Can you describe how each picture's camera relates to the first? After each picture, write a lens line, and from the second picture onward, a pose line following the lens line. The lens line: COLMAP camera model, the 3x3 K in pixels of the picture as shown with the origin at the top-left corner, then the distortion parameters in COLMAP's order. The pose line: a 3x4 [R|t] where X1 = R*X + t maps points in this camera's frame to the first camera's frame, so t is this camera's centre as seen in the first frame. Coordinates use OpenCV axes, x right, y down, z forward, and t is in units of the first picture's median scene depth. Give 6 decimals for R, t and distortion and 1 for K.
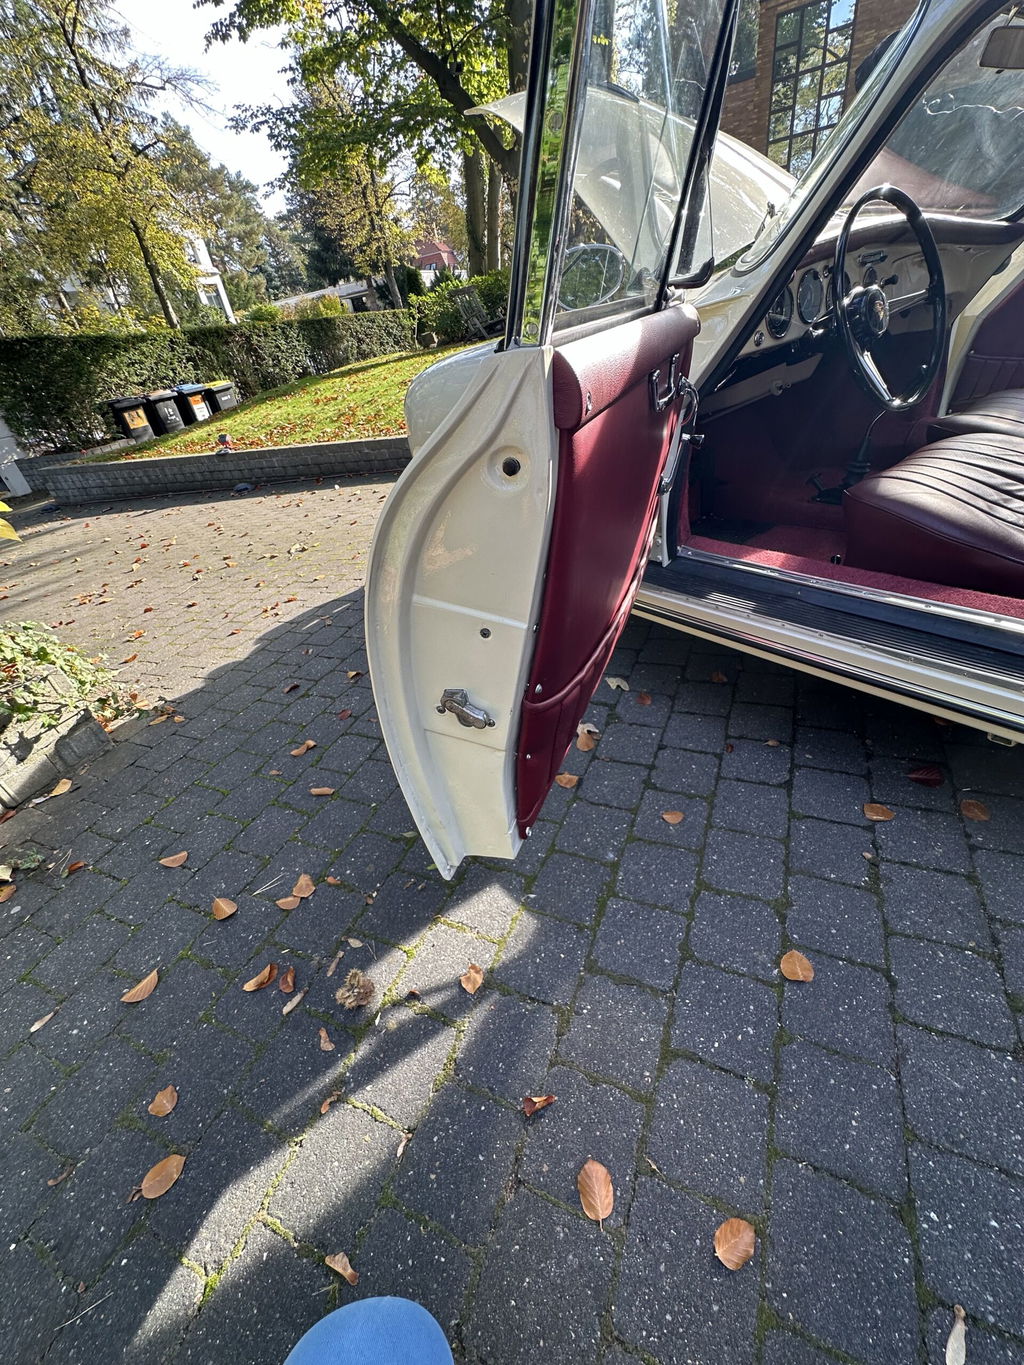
lens RADIAL K [[545.4, 0, 513.7], [0, 545.4, 683.7], [0, 0, 1]] dist [-0.002953, 0.000534]
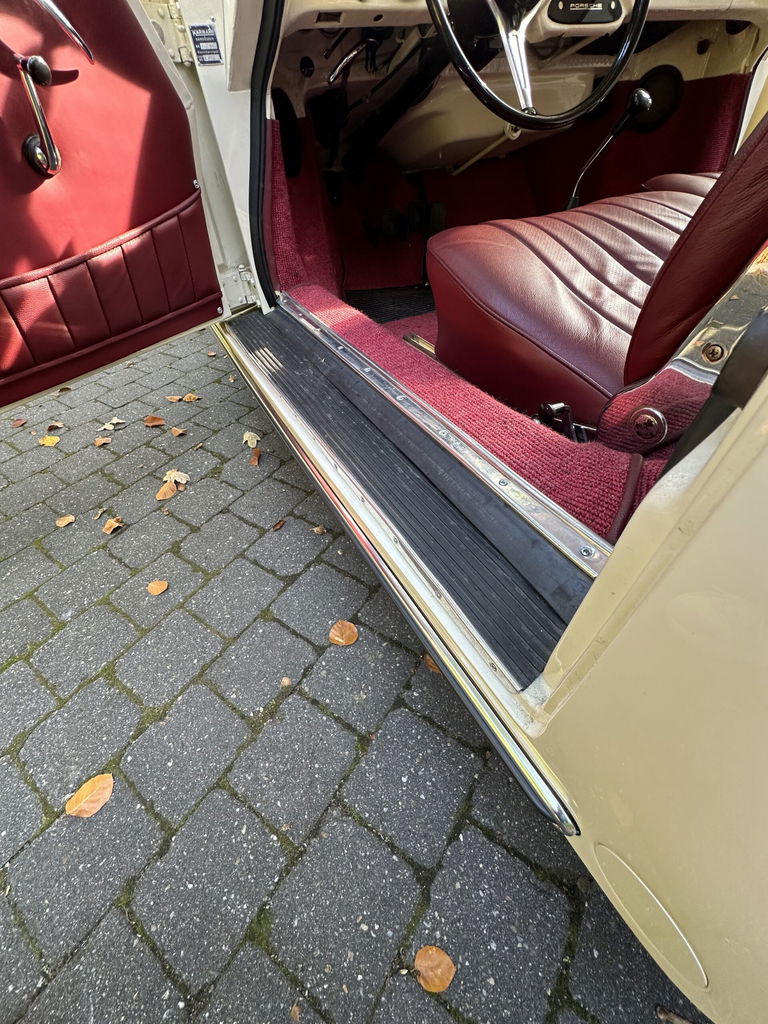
lens RADIAL K [[409.2, 0, 383.2], [0, 409.2, 513.5], [0, 0, 1]] dist [-0.002953, 0.000534]
pose [[0.980072, 0.189313, -0.060166, 0.705349], [-0.173686, 0.963666, 0.202931, -0.088469], [0.096397, -0.188437, 0.977343, 0.387008]]
